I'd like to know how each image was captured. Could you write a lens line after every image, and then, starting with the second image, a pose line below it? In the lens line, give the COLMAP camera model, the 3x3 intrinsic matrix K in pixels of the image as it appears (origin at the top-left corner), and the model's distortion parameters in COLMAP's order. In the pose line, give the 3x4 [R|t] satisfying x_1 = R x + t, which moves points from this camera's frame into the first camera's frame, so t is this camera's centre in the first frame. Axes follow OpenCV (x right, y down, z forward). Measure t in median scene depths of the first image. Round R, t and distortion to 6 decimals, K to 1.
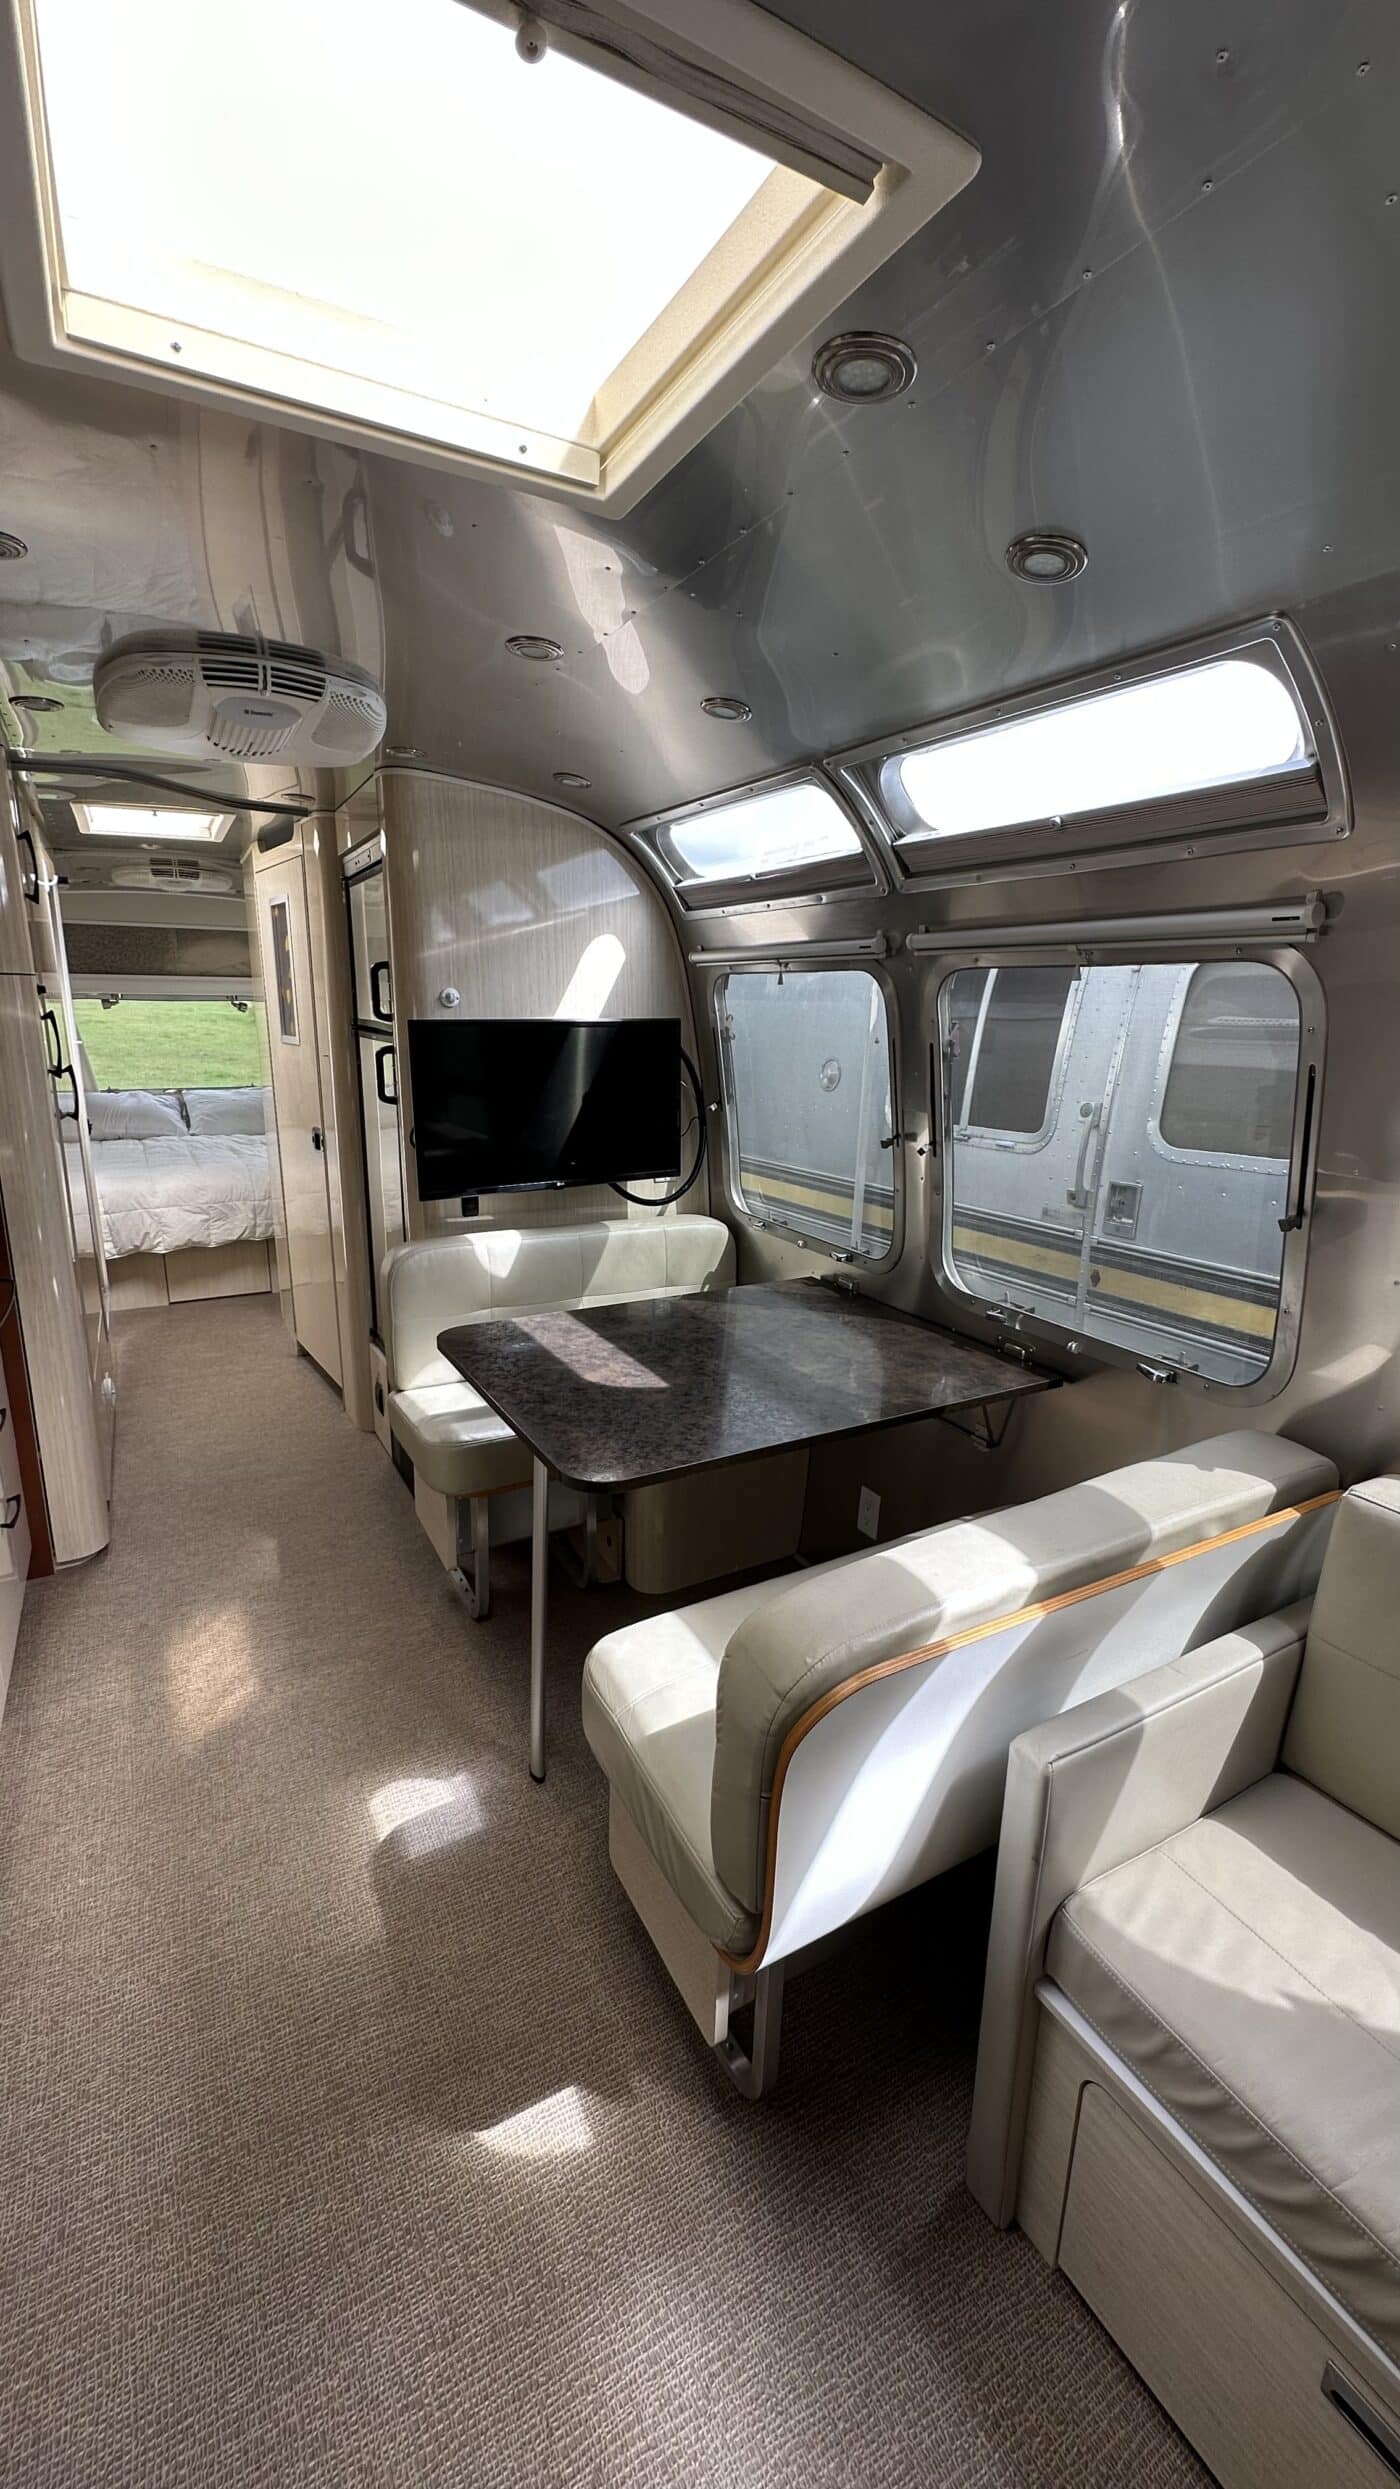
lens RADIAL K [[985.9, 0, 703.0], [0, 985.9, 1245.6], [0, 0, 1]] dist [-0.002114, -0.000052]
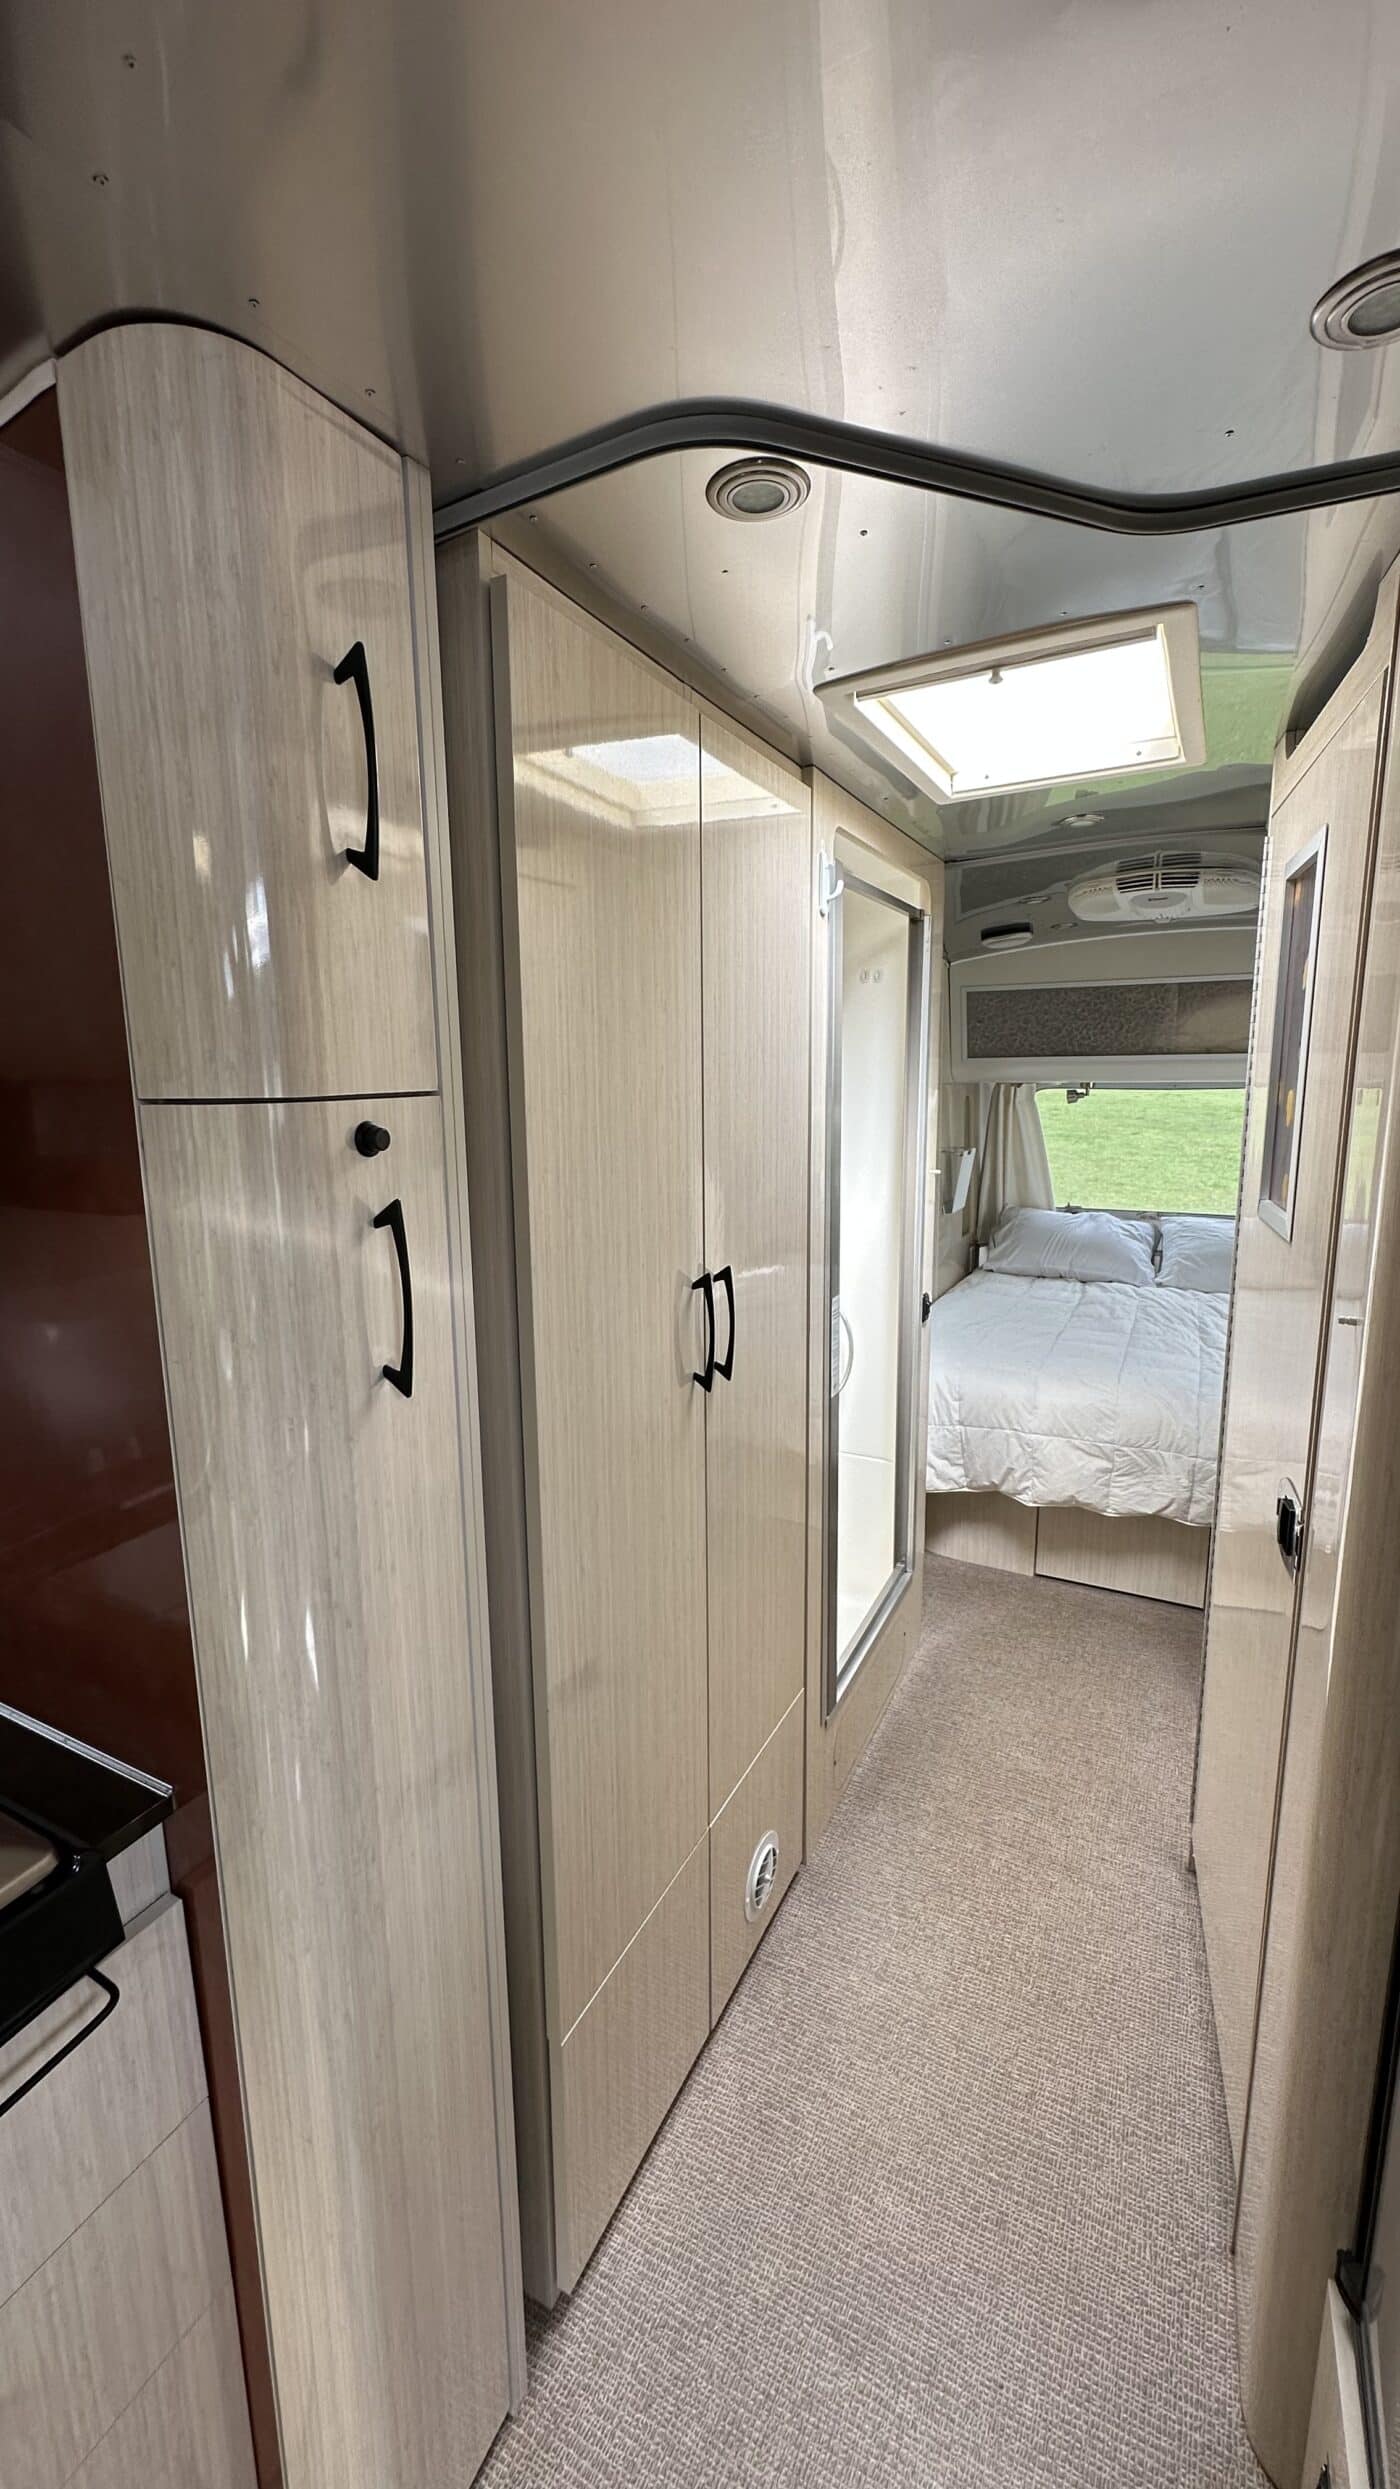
lens RADIAL K [[985.9, 0, 700.6], [0, 985.9, 1250.1], [0, 0, 1]] dist [-0.002114, -0.000052]
pose [[0.547252, 0.121787, -0.828060, -0.167618], [-0.176494, 0.983901, 0.028065, -0.126571], [0.818147, 0.130789, 0.559937, 0.456671]]
